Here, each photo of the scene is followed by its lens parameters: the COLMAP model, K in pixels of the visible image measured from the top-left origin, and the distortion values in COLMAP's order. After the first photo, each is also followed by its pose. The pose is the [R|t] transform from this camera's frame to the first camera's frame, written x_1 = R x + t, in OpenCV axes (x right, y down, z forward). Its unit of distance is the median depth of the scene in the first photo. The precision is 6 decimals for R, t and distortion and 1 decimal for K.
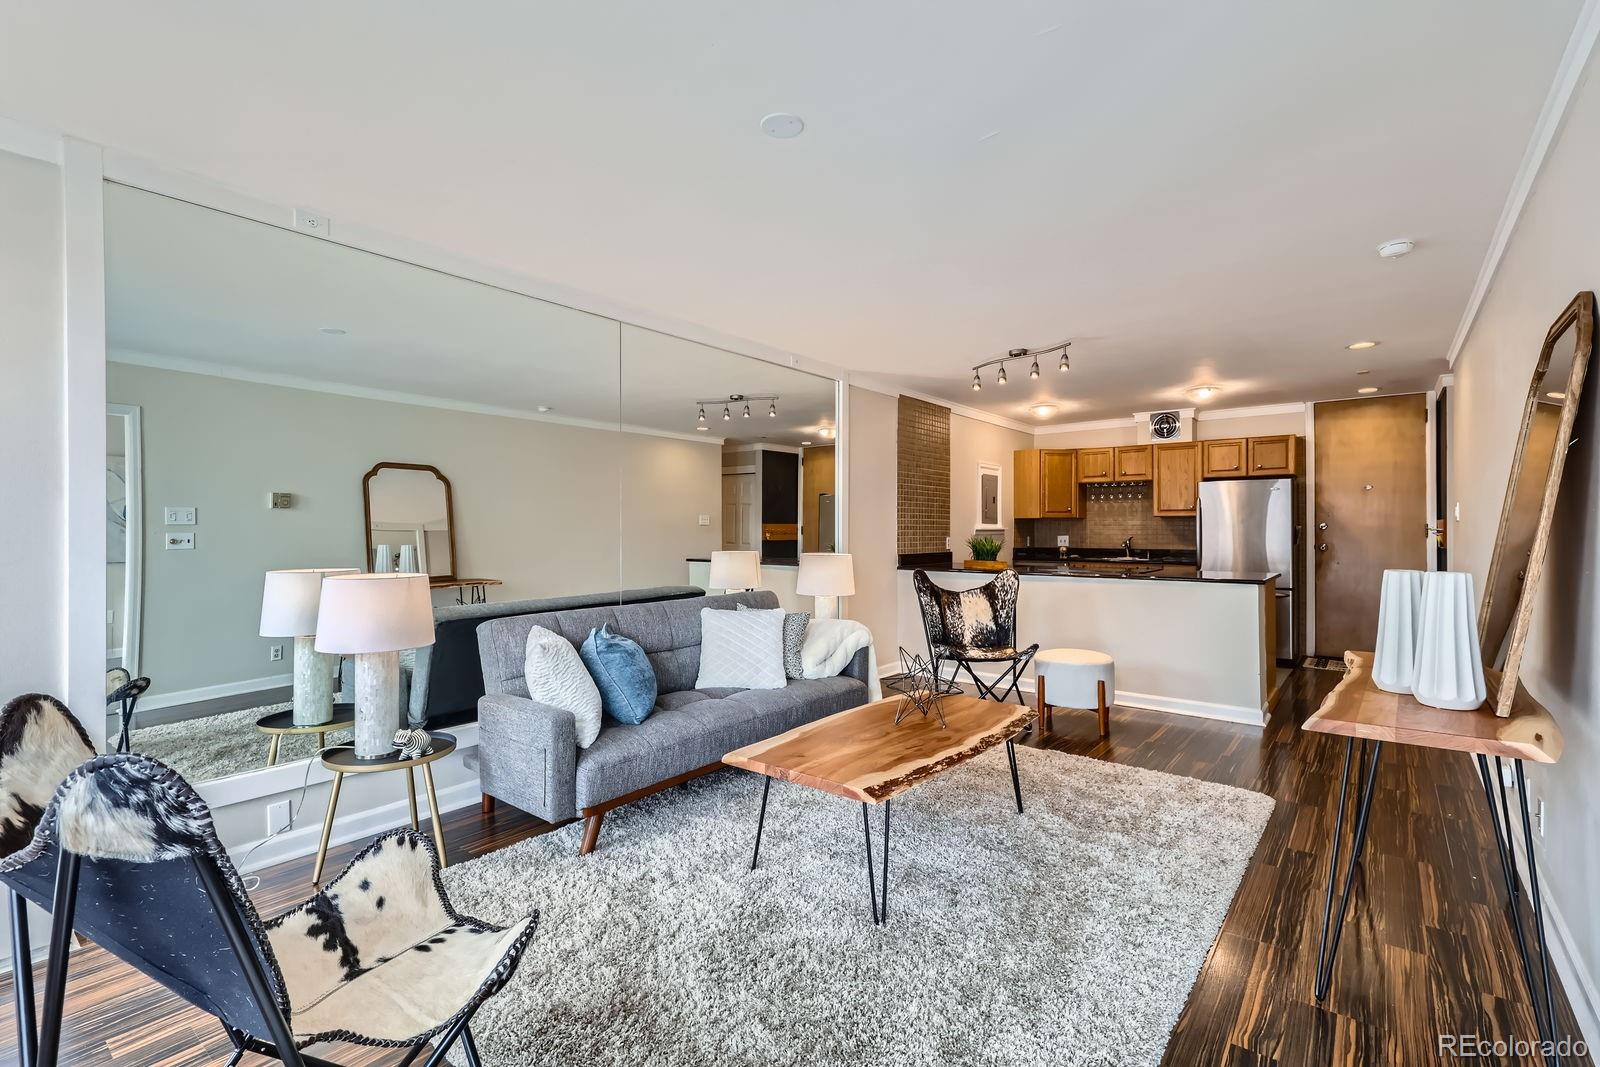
lens RADIAL K [[720.3, 0, 805.2], [0, 720.3, 532.1], [0, 0, 1]] dist [0.003584, -0.000441]
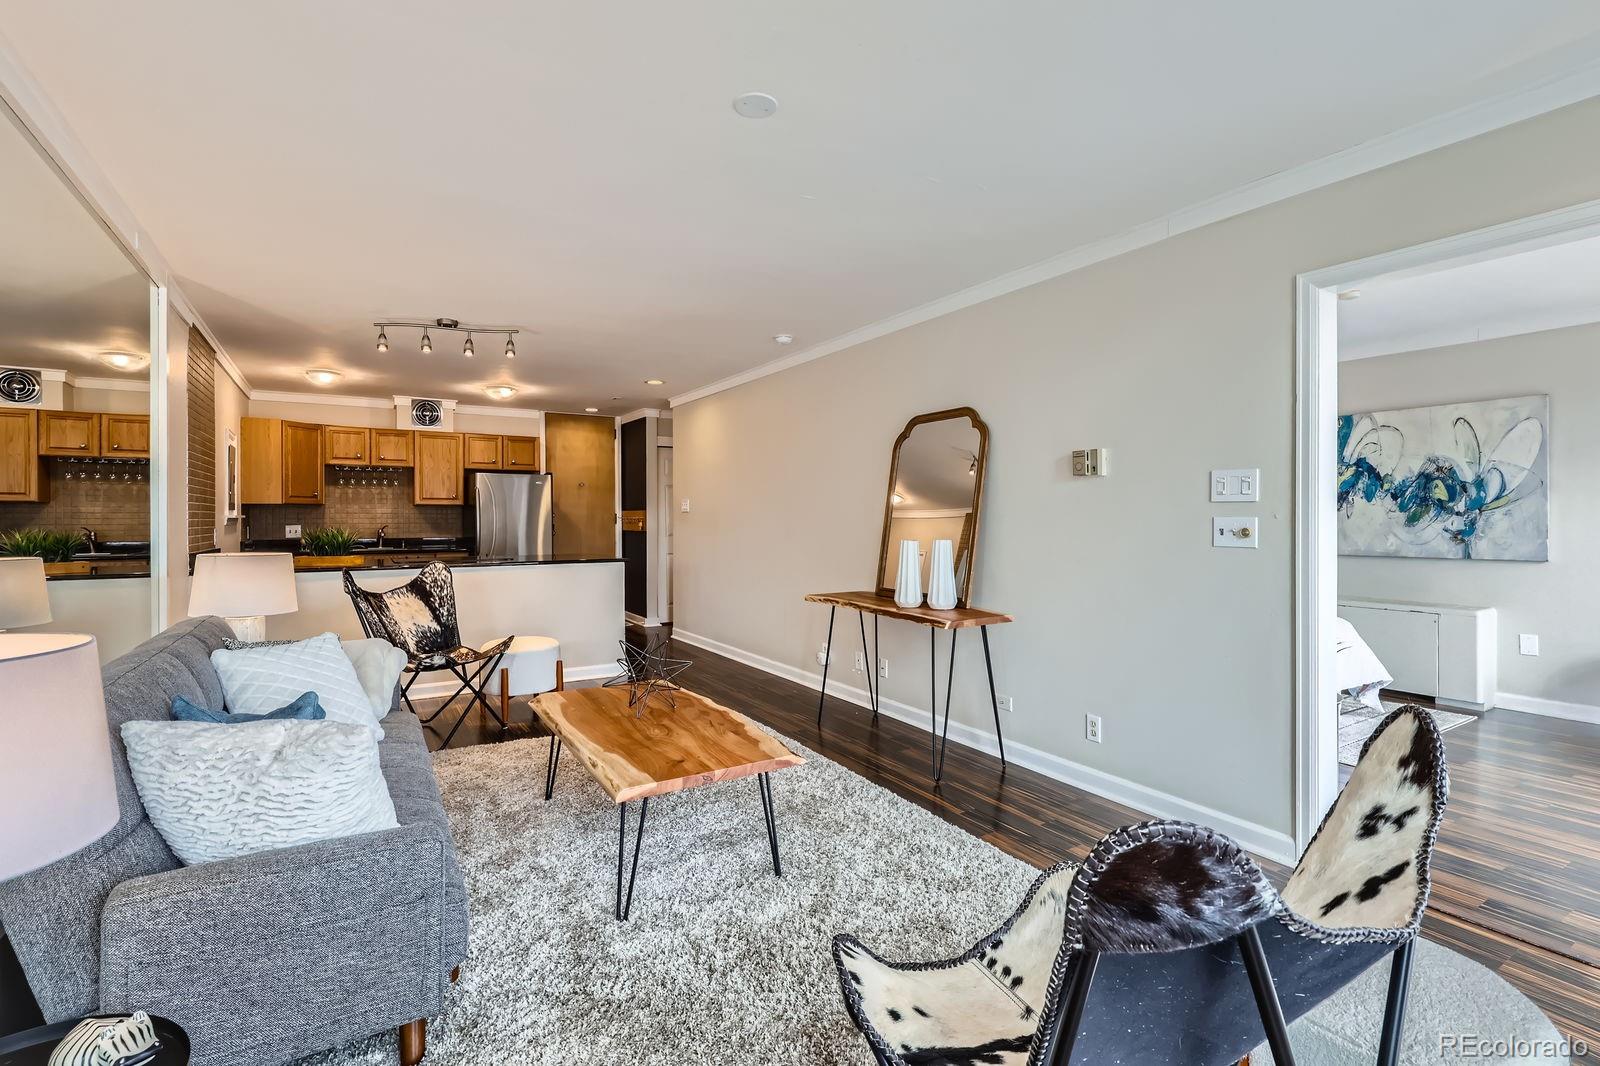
lens RADIAL K [[732.3, 0, 796.9], [0, 732.3, 520.5], [0, 0, 1]] dist [0.013006, -0.000037]
pose [[0.344618, -0.003262, 0.938737, -0.398678], [0.003252, 0.999992, 0.002281, -0.000871], [-0.938737, 0.002266, 0.344626, 0.251868]]
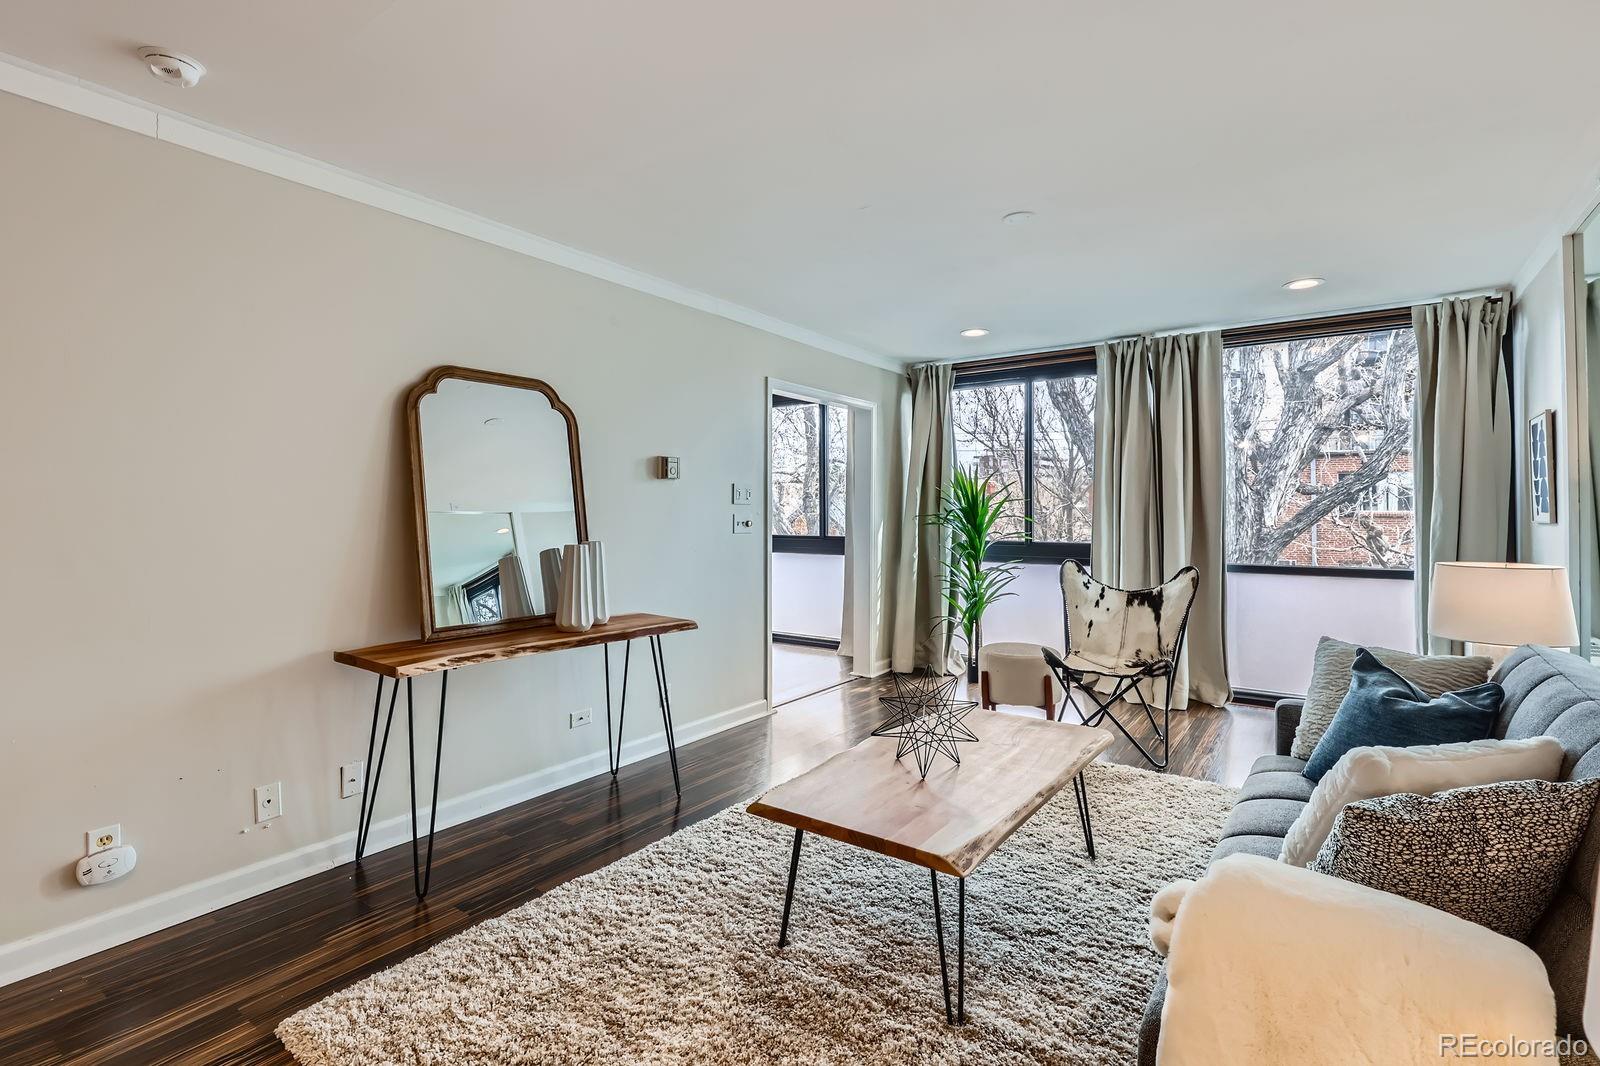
lens RADIAL K [[748.1, 0, 805.4], [0, 748.1, 505.8], [0, 0, 1]] dist [0.003265, -0.000900]
pose [[-0.998488, 0.000514, -0.054972, 0.188450], [0.000747, 0.999991, -0.004219, -0.006677], [0.054970, -0.004254, -0.998479, 0.995859]]
